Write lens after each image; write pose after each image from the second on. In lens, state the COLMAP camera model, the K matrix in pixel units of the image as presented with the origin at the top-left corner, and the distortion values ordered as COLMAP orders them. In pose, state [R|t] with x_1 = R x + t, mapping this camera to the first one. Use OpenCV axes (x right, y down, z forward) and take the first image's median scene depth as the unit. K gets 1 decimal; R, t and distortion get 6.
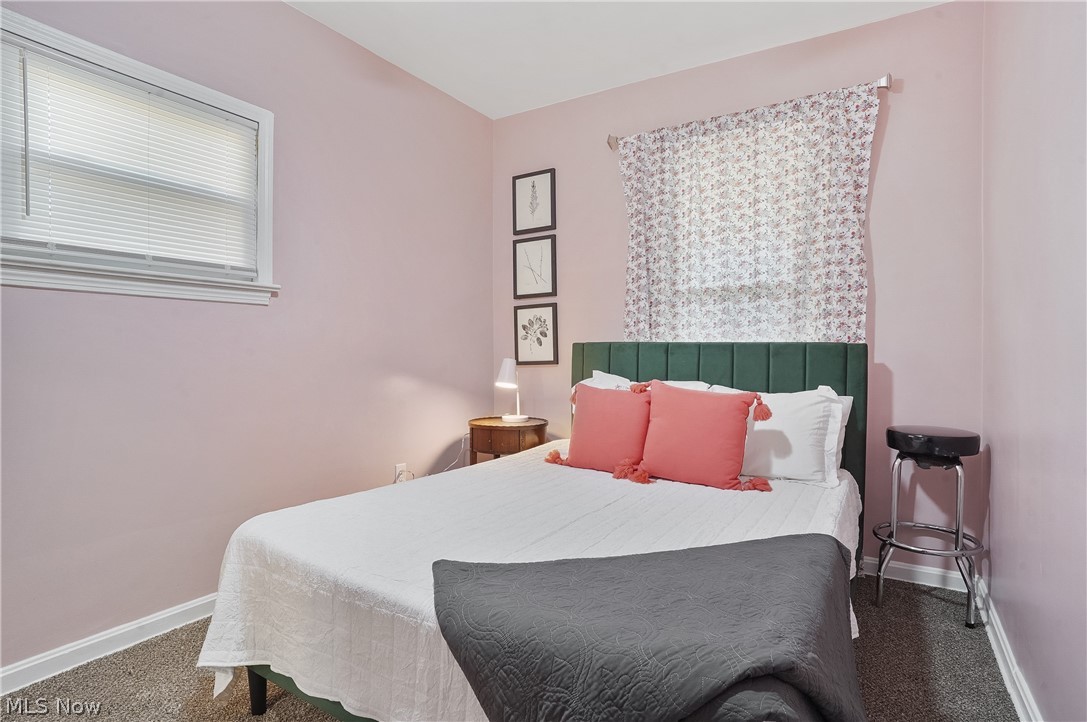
lens RADIAL K [[569.1, 0, 543.5], [0, 569.1, 361.0], [0, 0, 1]] dist [-0.080391, 0.037667]
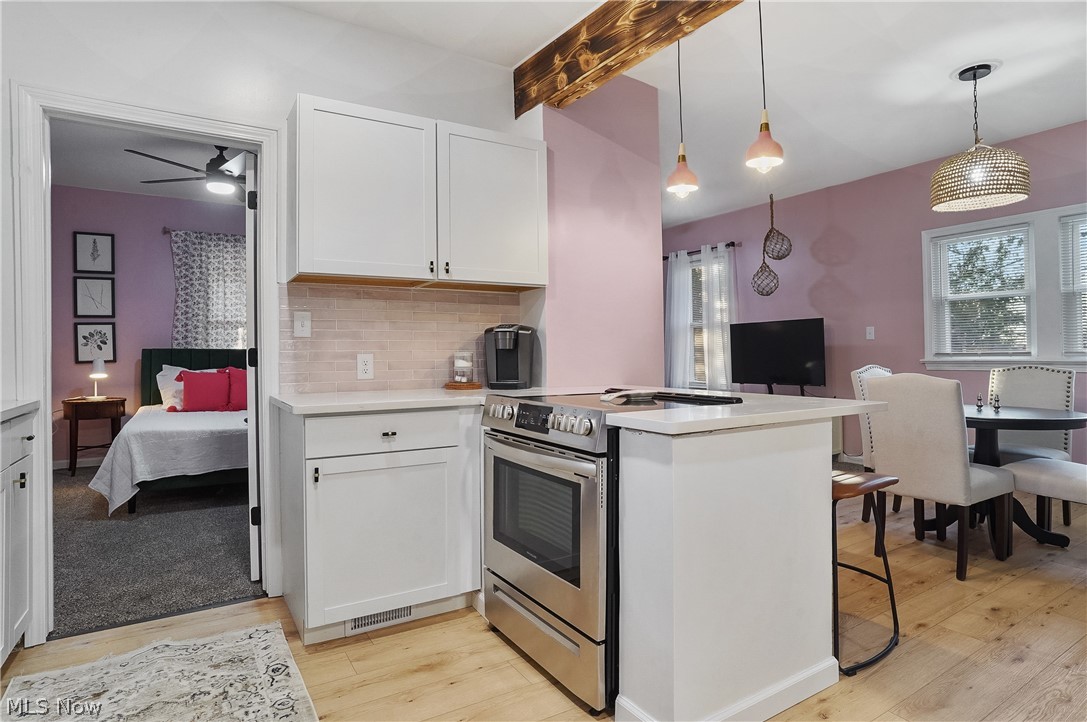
lens RADIAL K [[569.1, 0, 543.5], [0, 569.1, 361.0], [0, 0, 1]] dist [-0.080391, 0.037667]
pose [[0.441410, -0.013537, 0.897203, -0.878868], [0.017165, 0.999831, 0.006641, 0.013141], [-0.897141, 0.012469, 0.441567, -0.759465]]
